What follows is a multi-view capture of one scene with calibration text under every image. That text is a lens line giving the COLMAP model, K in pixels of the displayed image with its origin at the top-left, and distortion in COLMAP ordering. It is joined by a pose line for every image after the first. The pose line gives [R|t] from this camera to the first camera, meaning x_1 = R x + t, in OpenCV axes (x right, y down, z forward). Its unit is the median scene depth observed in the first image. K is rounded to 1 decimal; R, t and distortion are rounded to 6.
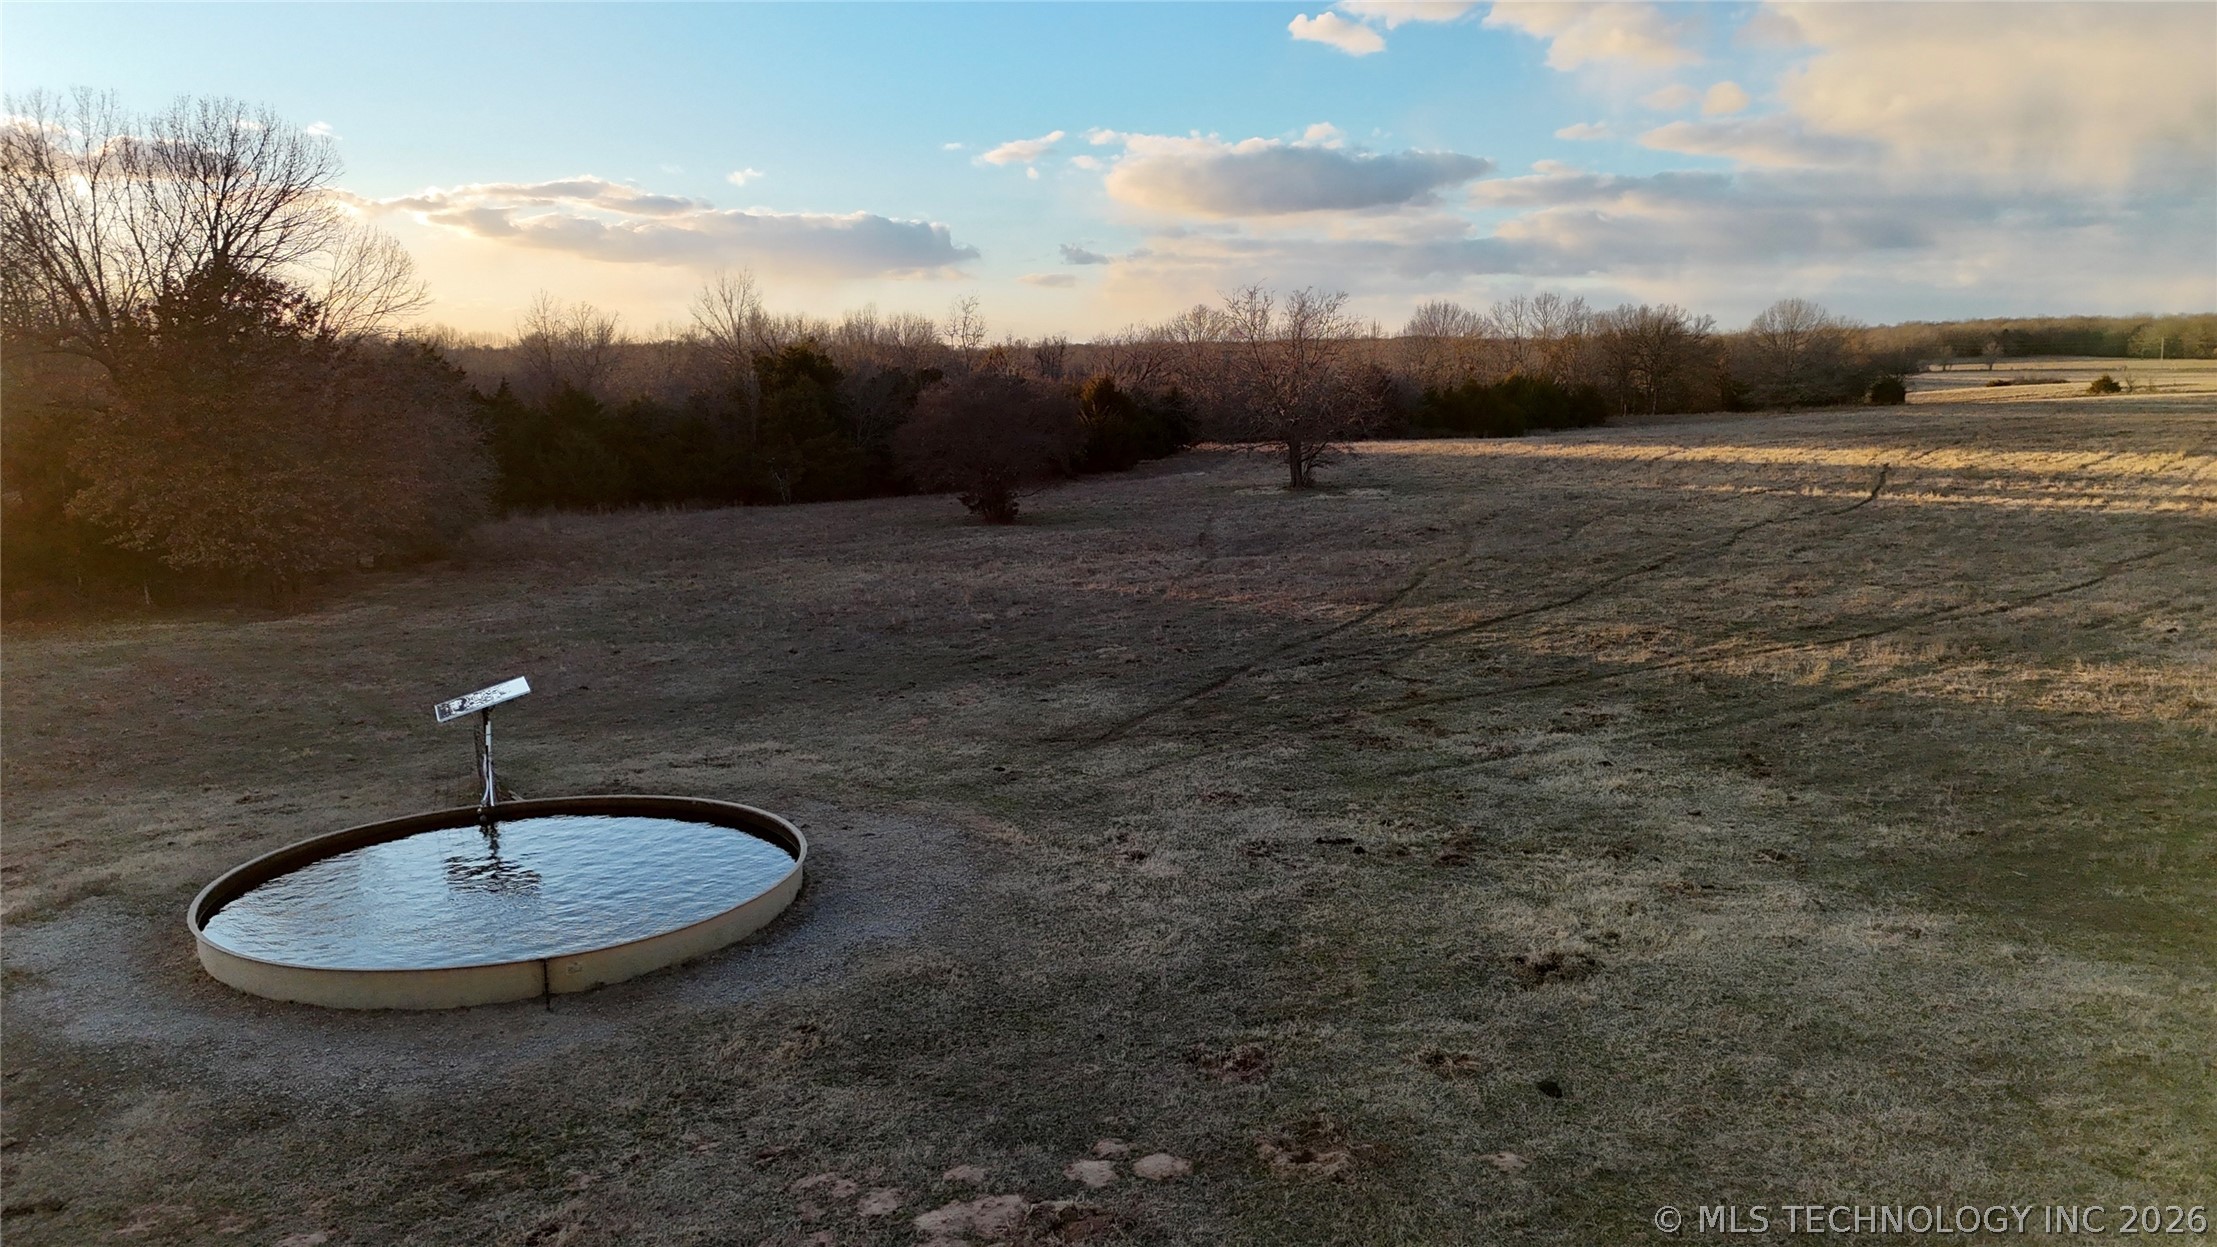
lens RADIAL K [[1586.2, 0, 1096.5], [0, 1586.2, 617.3], [0, 0, 1]] dist [0.053302, -0.038091]
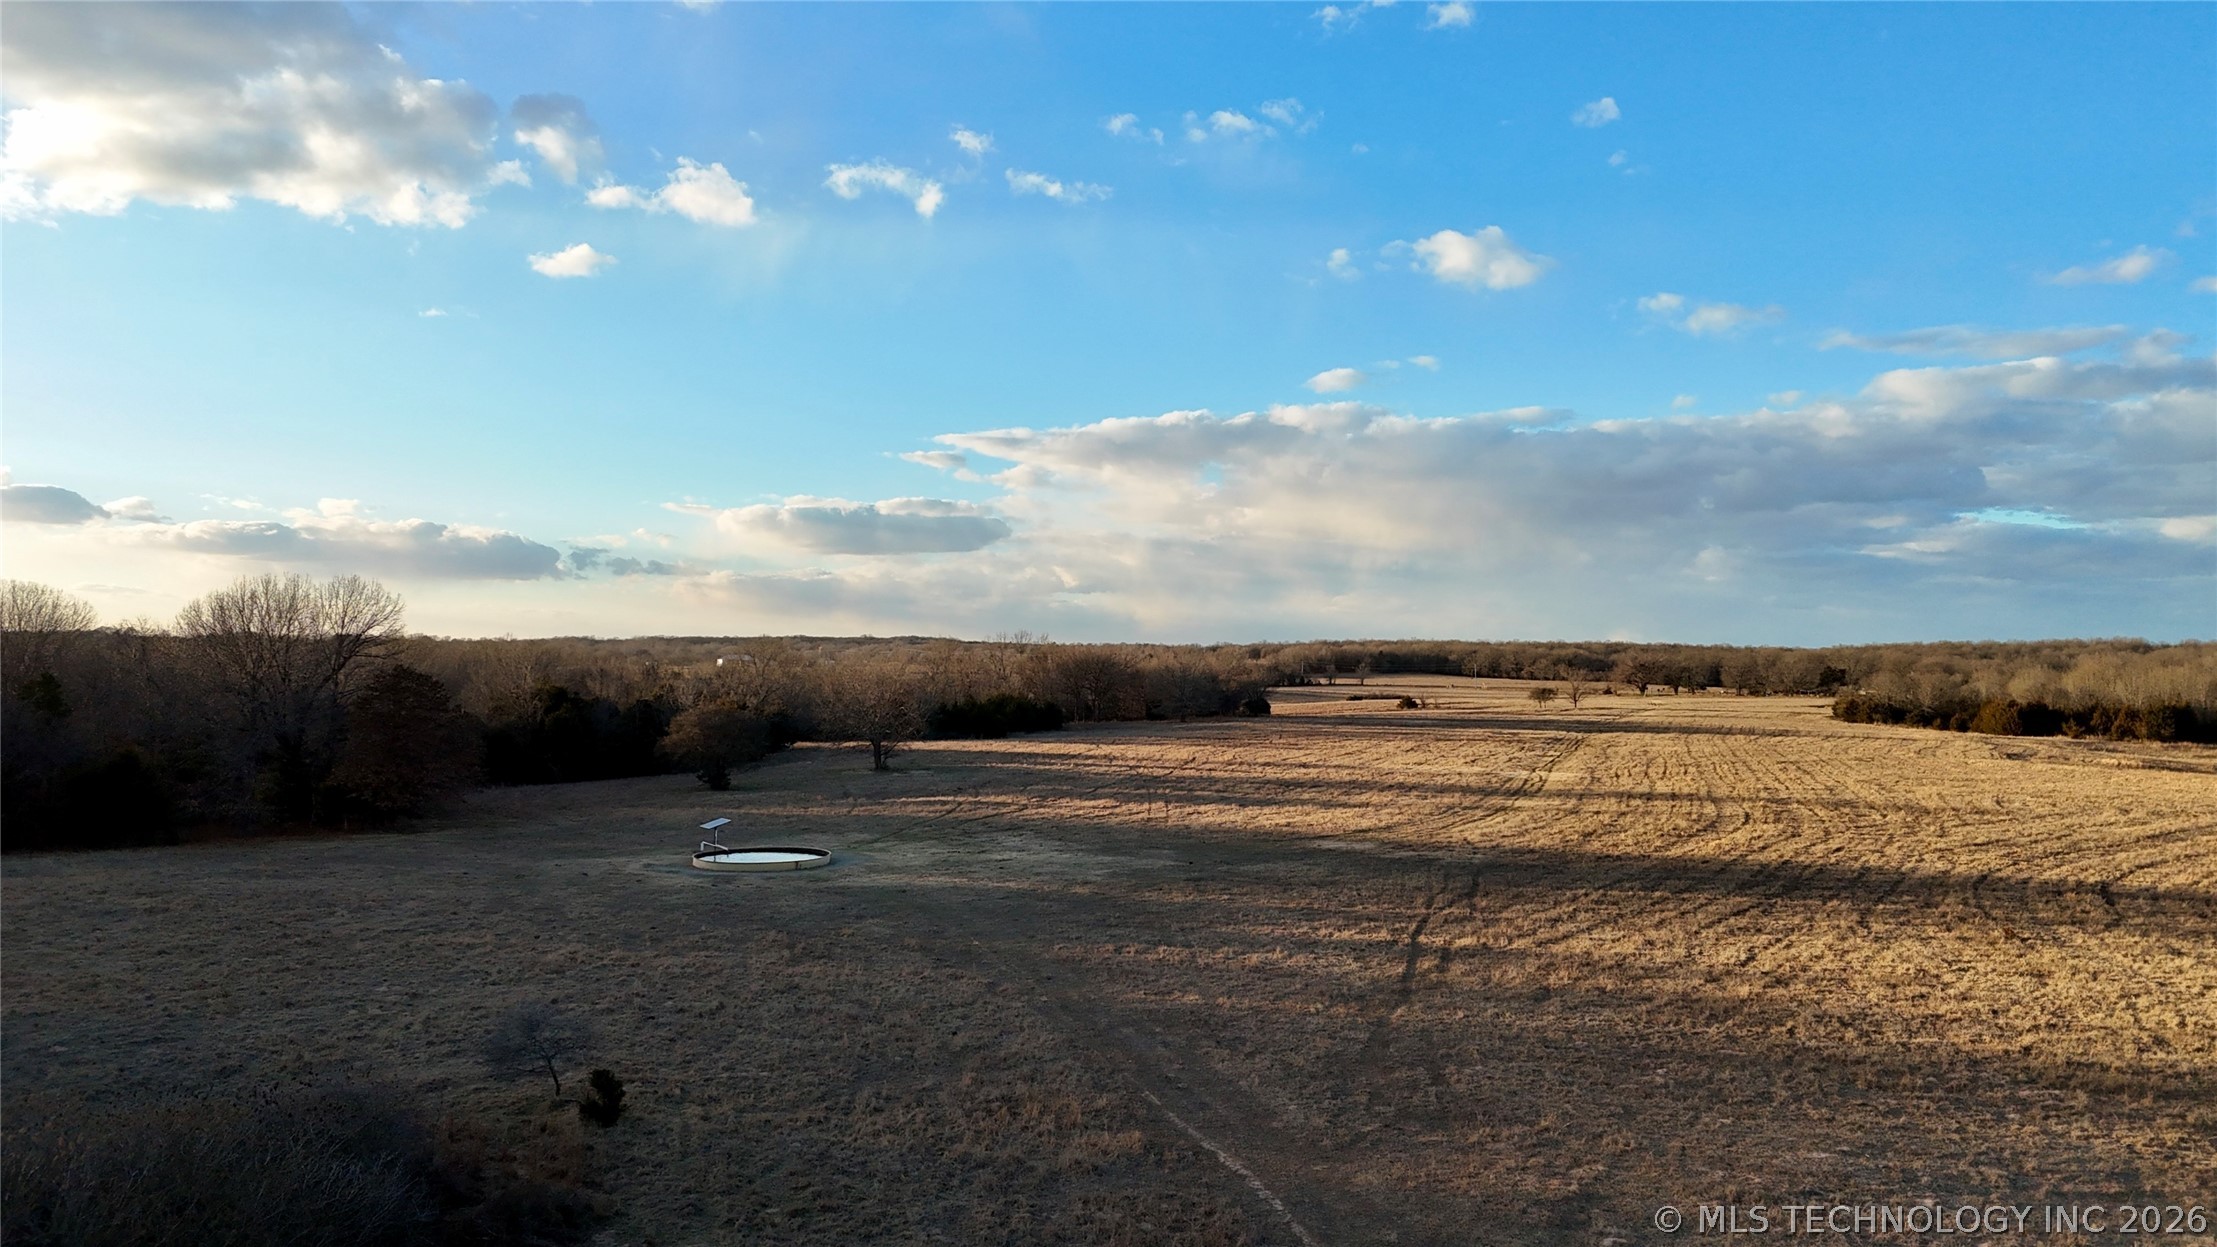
lens RADIAL K [[1586.2, 0, 1106.5], [0, 1586.2, 621.1], [0, 0, 1]] dist [0.053302, -0.038091]
pose [[0.947336, 0.027729, 0.319038, -0.091256], [0.030757, 0.983760, -0.176833, 0.032895], [-0.318760, 0.177333, 0.931099, -0.322438]]
